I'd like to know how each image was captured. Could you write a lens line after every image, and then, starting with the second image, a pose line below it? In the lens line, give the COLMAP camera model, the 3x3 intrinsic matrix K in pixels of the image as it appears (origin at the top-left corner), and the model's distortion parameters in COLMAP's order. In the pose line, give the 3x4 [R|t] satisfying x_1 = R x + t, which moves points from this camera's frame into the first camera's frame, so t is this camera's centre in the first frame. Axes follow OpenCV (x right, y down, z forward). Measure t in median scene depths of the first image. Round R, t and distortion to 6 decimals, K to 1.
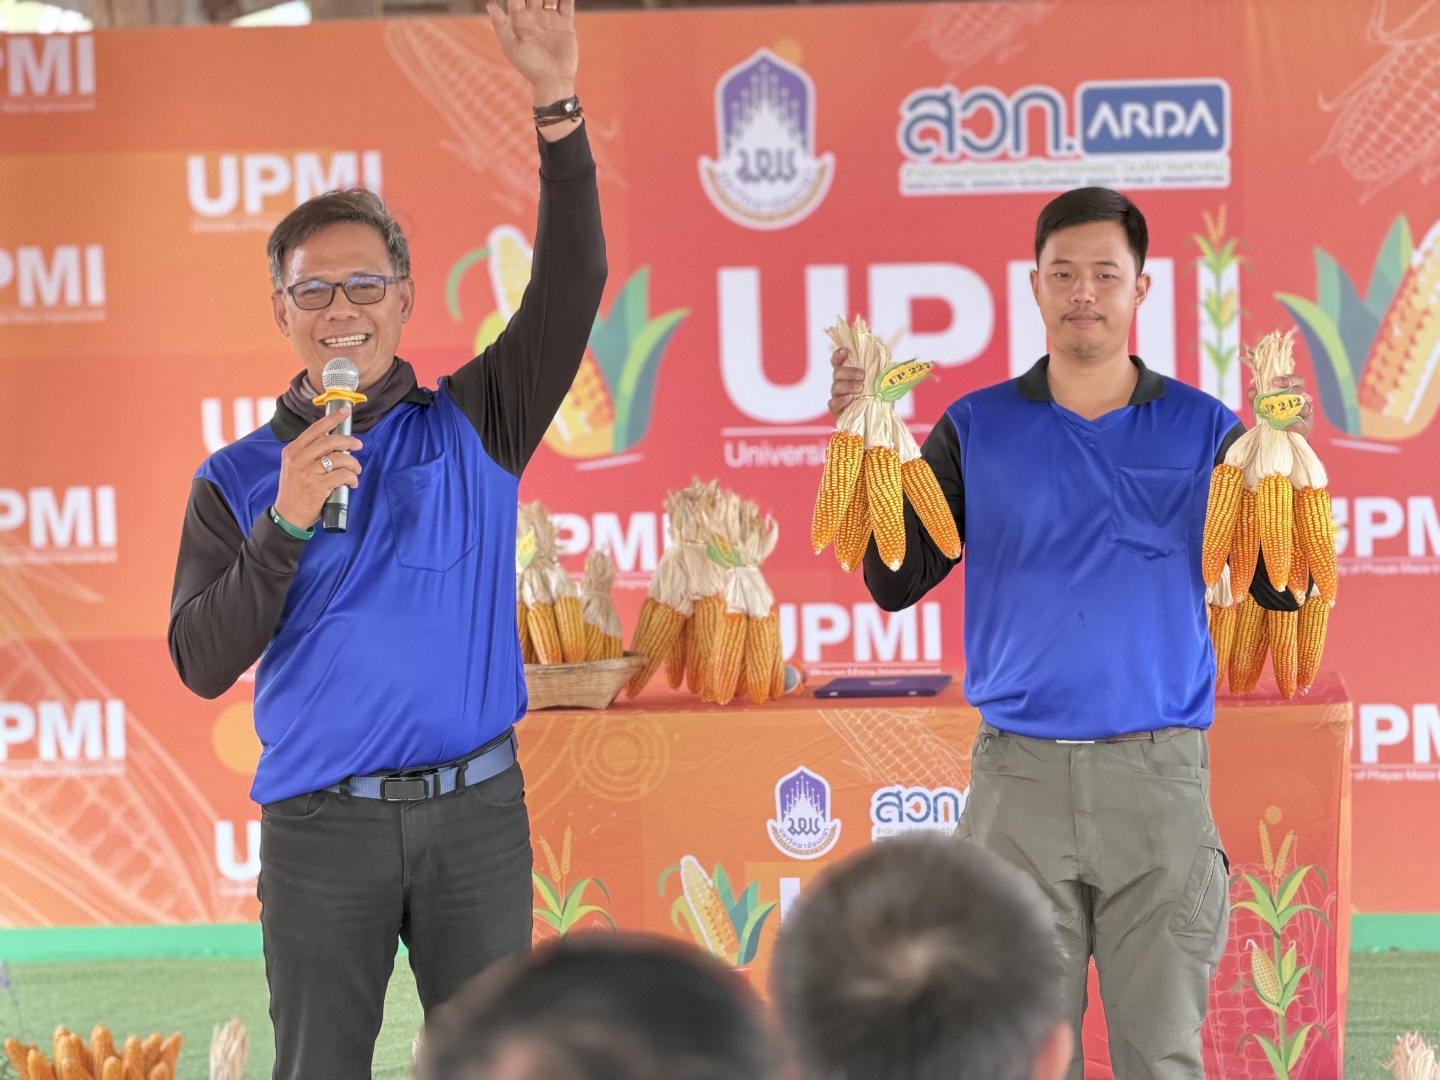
lens RADIAL K [[4179.8, 0, 724.8], [0, 4179.8, 528.4], [0, 0, 1]] dist [0.239906, 0.000000]
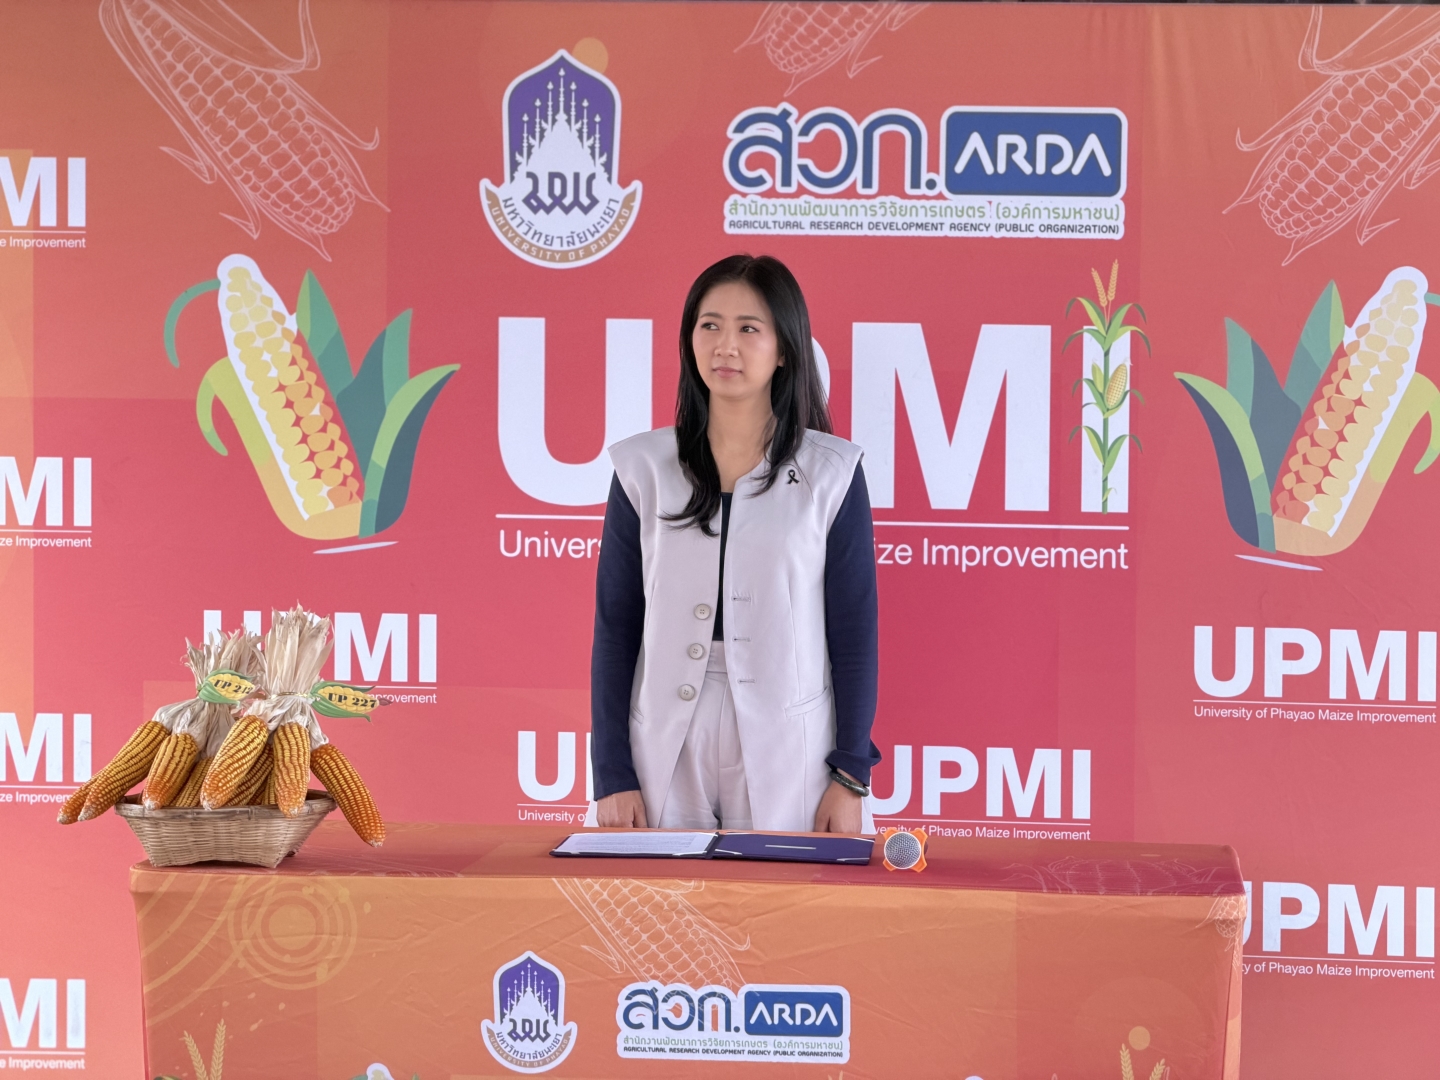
lens RADIAL K [[4179.8, 0, 713.9], [0, 4179.8, 545.9], [0, 0, 1]] dist [0.239906, 0.000000]
pose [[0.999218, 0.036938, 0.014075, 0.031148], [-0.036651, 0.999126, -0.020118, -0.002480], [-0.014806, 0.019586, 0.999699, 0.186673]]
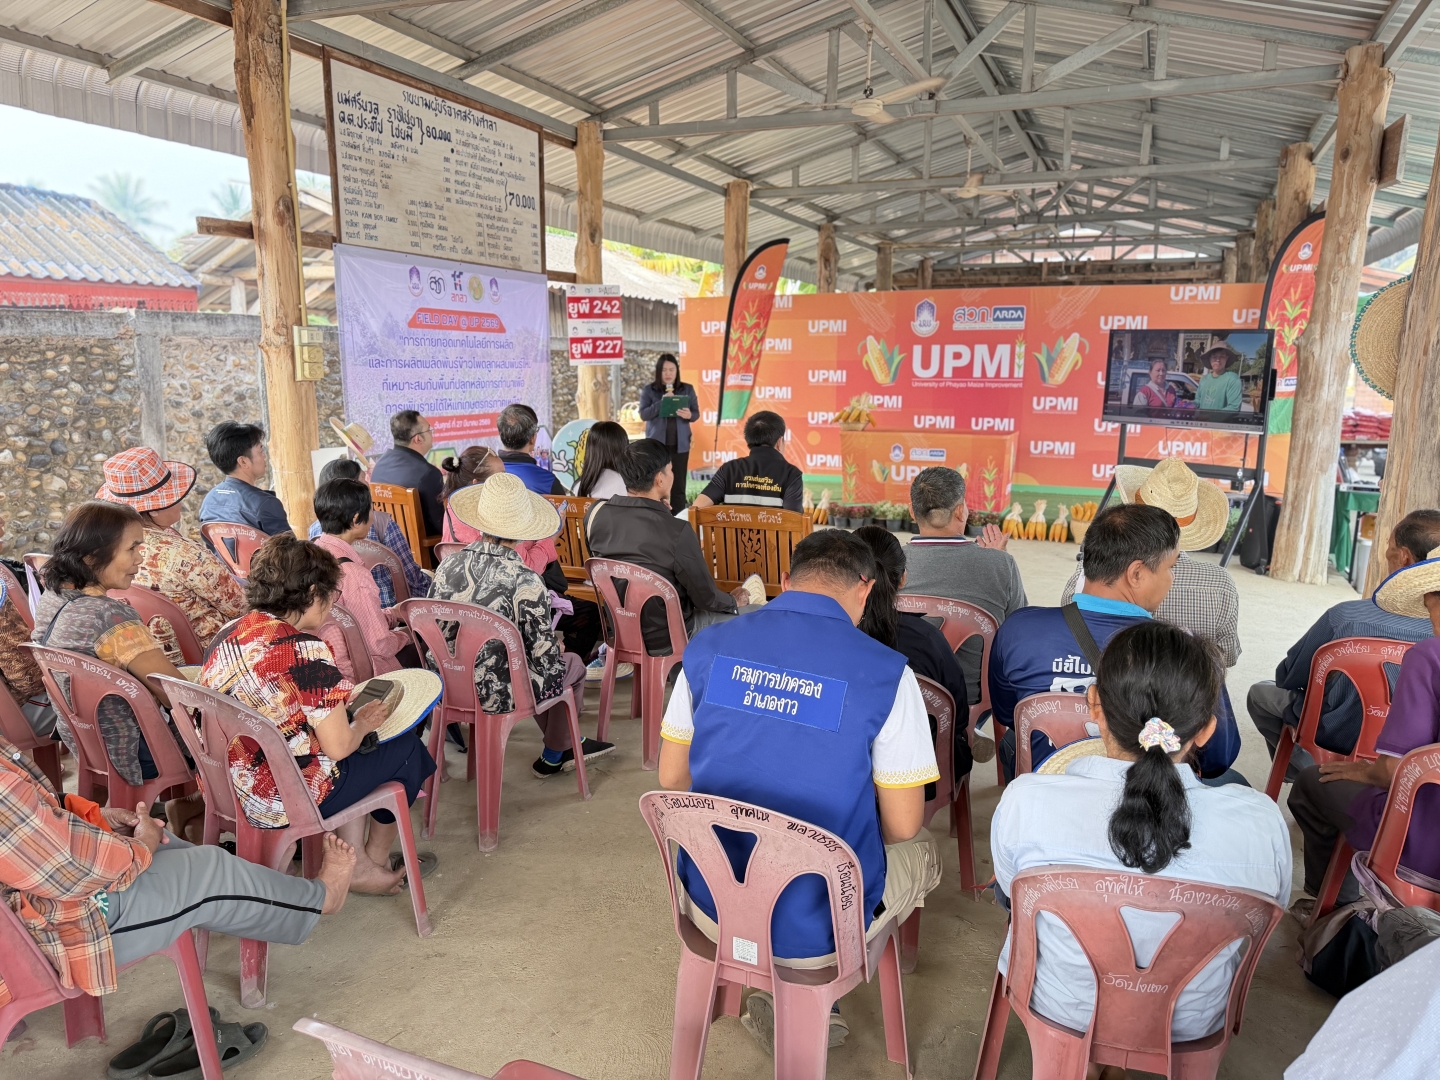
lens RADIAL K [[1018.8, 0, 713.2], [0, 1018.8, 544.3], [0, 0, 1]] dist [0.052842, 0.000051]
pose [[0.950657, 0.078181, -0.300230, 0.153108], [-0.037812, 0.989711, 0.137996, 0.011586], [0.307930, -0.119834, 0.943832, -0.217951]]
